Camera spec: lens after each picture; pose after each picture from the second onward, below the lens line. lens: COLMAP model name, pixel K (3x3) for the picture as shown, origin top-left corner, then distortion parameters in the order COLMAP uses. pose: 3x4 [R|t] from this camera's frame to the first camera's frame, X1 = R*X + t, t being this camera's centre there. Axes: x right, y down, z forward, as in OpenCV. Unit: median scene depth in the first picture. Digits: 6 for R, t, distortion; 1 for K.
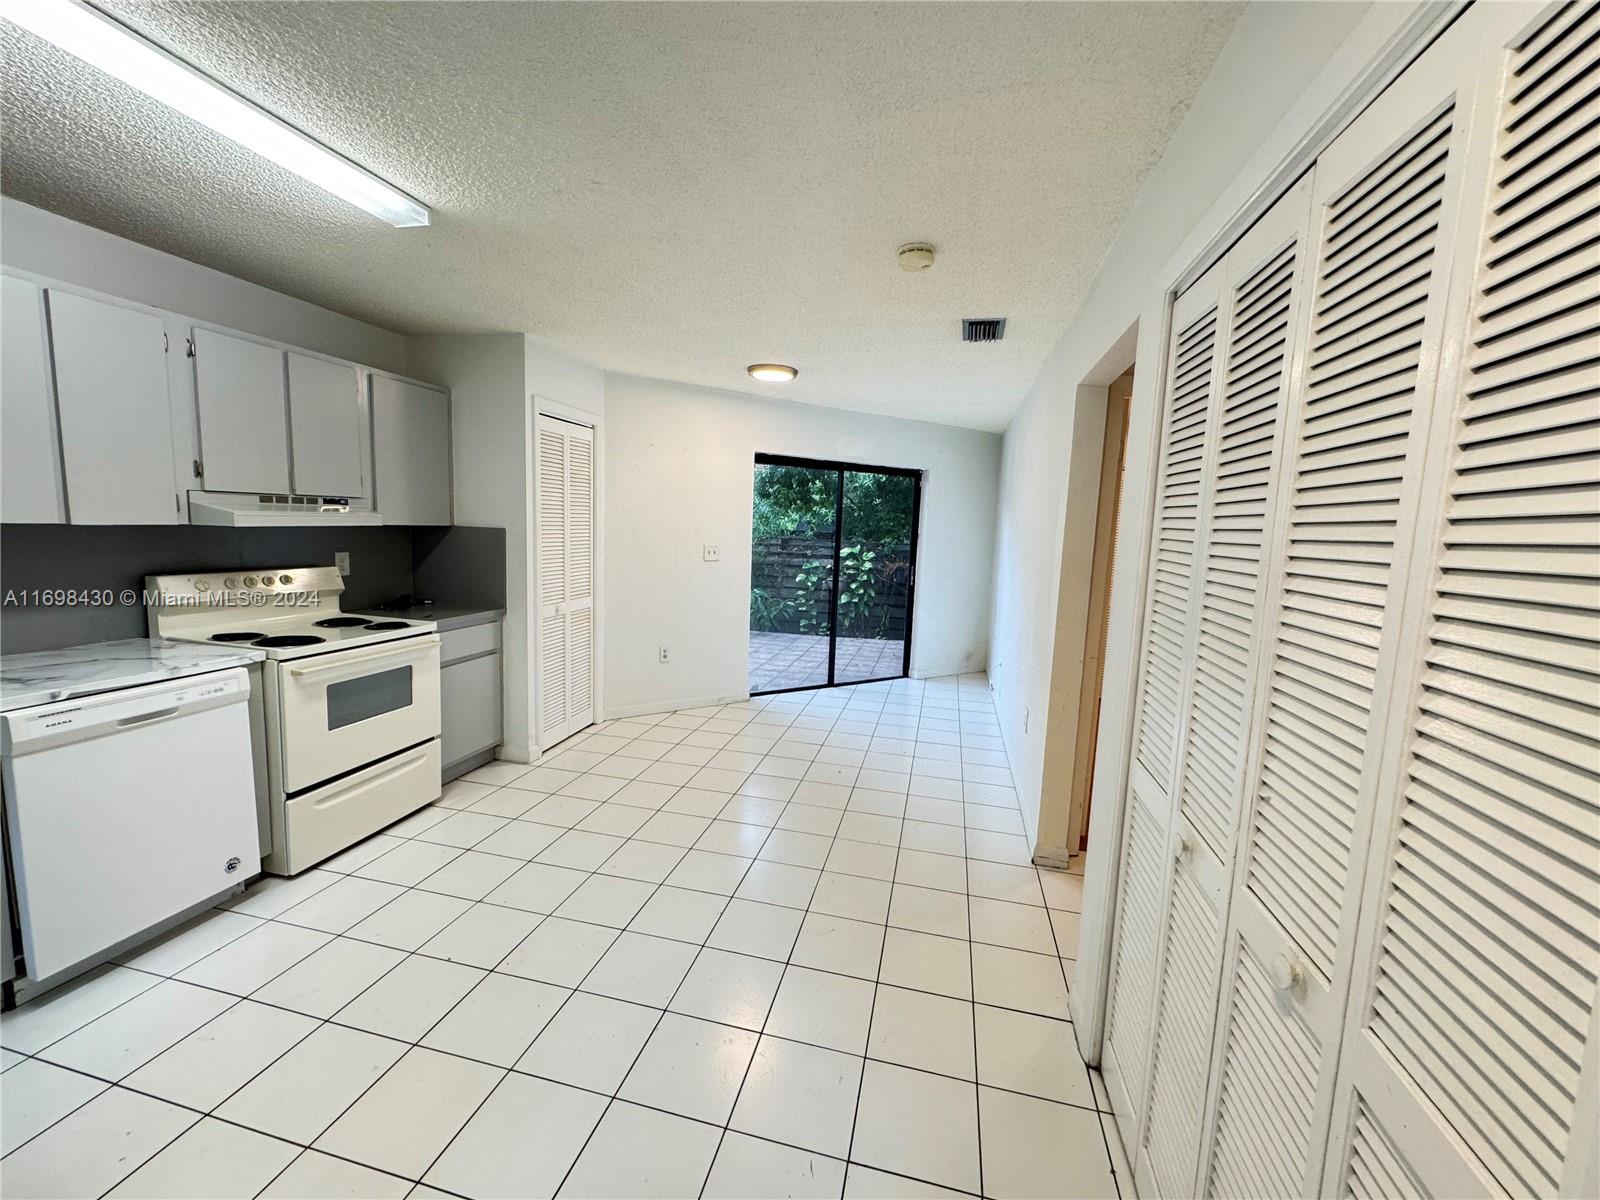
lens RADIAL K [[639.3, 0, 793.0], [0, 639.3, 601.3], [0, 0, 1]] dist [-0.001191, 0.000129]
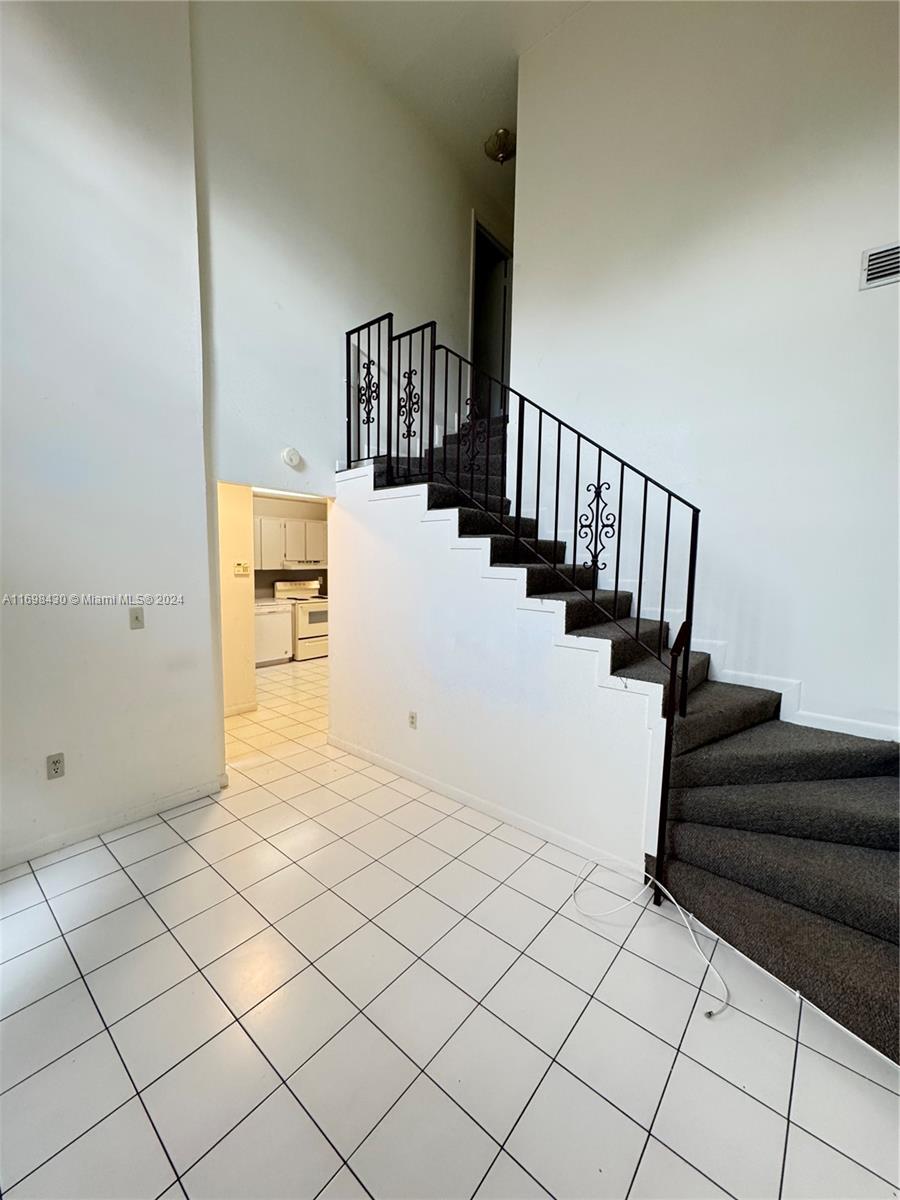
lens RADIAL K [[479.5, 0, 450.0], [0, 479.5, 600.0], [0, 0, 1]] dist [-0.001191, 0.000129]
pose [[0.900215, 0.024567, -0.434751, 1.264859], [-0.039875, 0.998863, -0.026122, 0.105297], [0.433615, 0.040851, 0.900172, -1.199839]]
